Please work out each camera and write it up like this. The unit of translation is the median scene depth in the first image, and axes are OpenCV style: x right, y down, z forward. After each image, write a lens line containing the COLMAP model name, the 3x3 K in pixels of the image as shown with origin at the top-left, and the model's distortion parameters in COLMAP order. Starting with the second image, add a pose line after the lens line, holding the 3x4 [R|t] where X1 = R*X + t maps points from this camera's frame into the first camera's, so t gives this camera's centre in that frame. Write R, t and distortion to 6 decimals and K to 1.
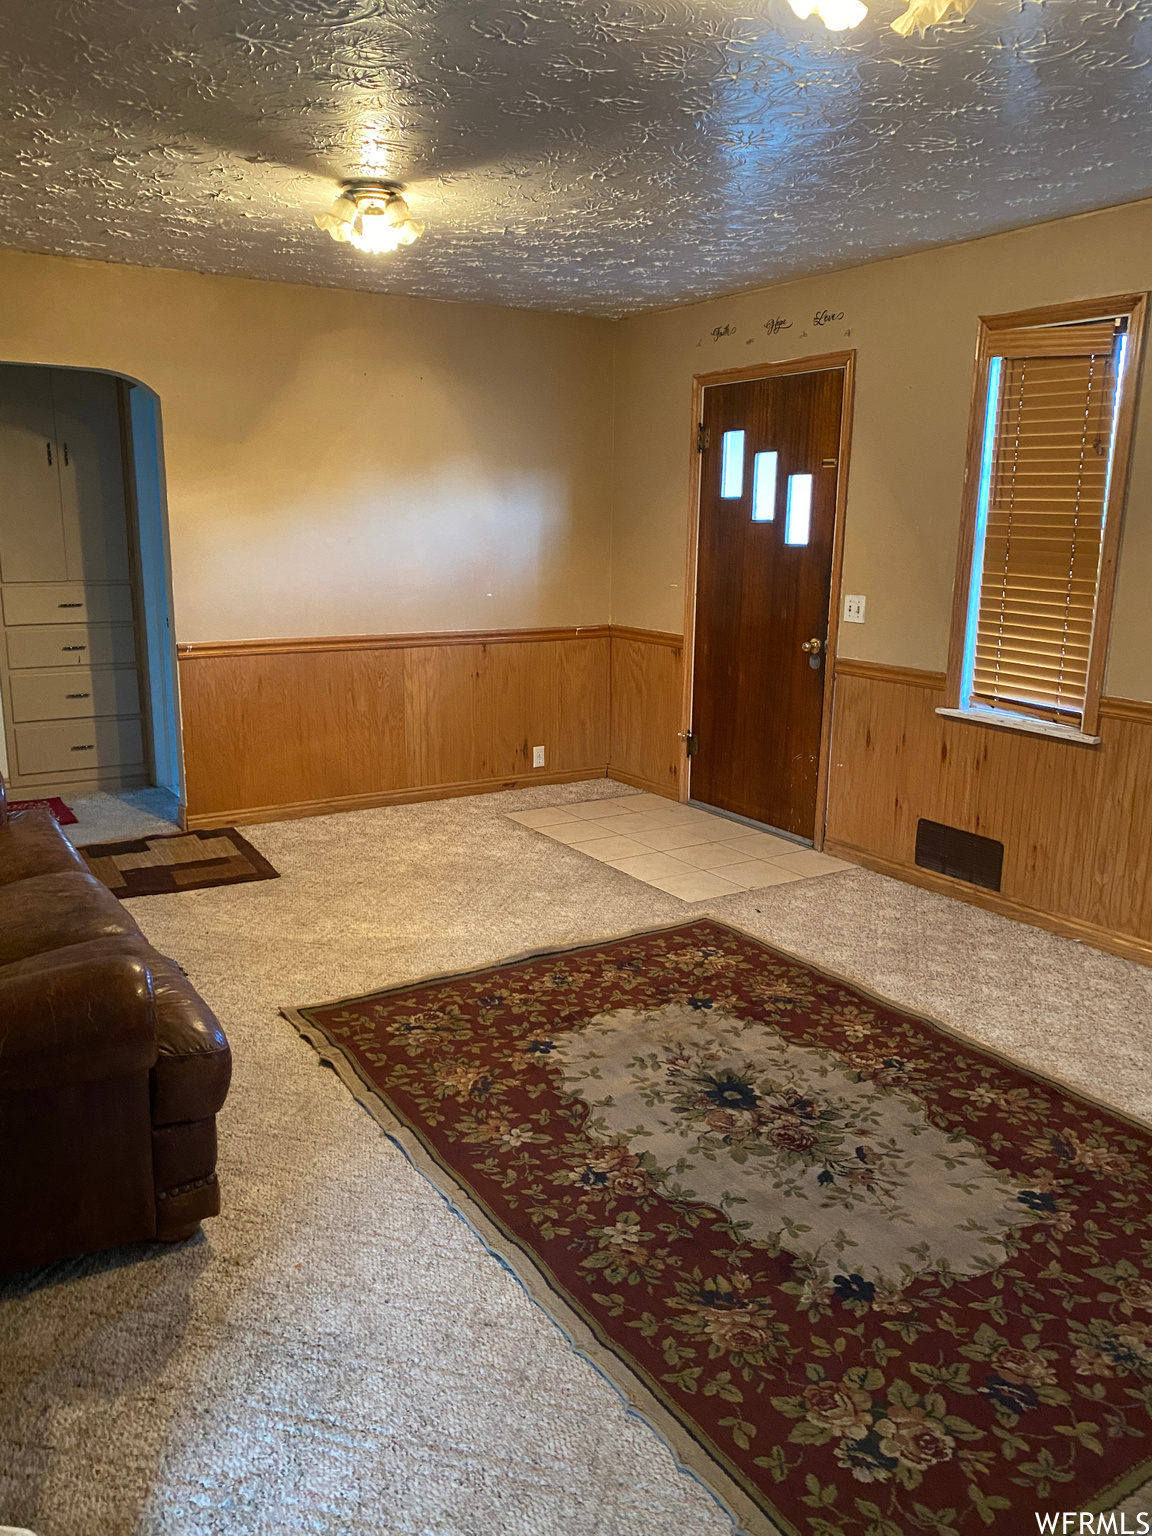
lens RADIAL K [[1154.6, 0, 575.7], [0, 1154.6, 768.0], [0, 0, 1]] dist [0.037215, -0.040367]
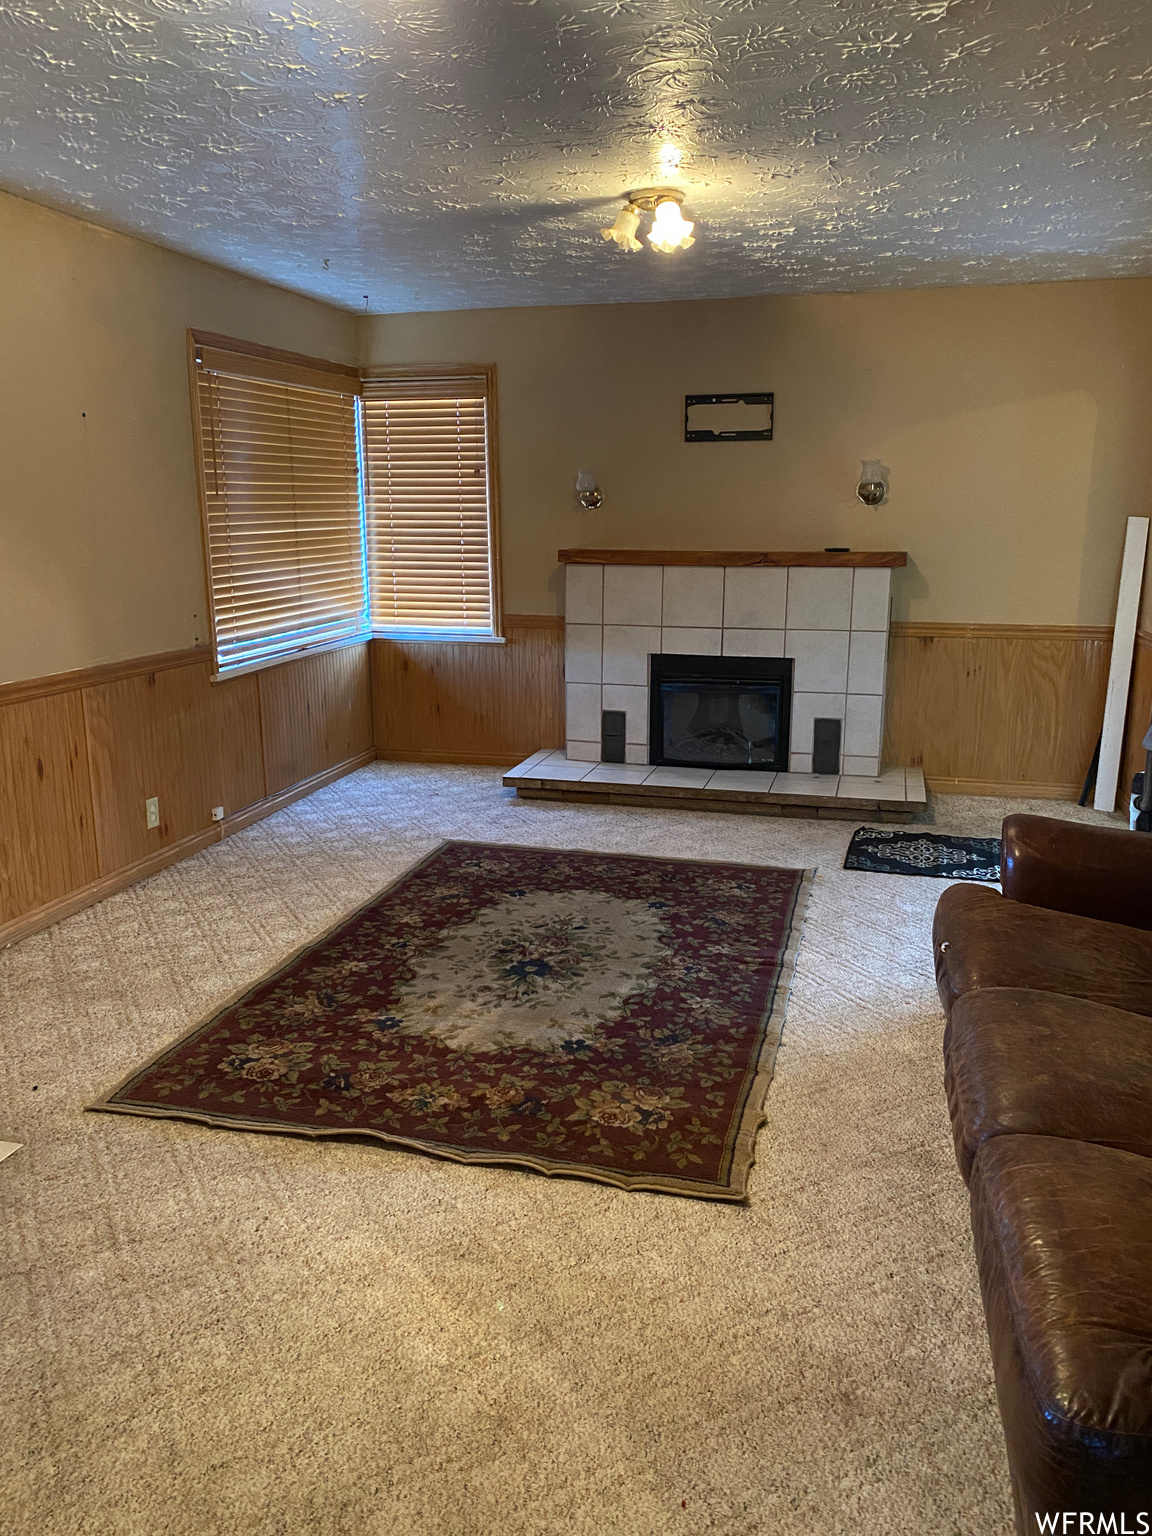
lens RADIAL K [[1154.6, 0, 578.1], [0, 1154.6, 770.5], [0, 0, 1]] dist [0.037215, -0.040367]
pose [[-0.684000, -0.174684, 0.708258, -0.693295], [0.146802, 0.918080, 0.368208, -0.342007], [-0.714558, 0.355829, -0.602323, 1.512364]]
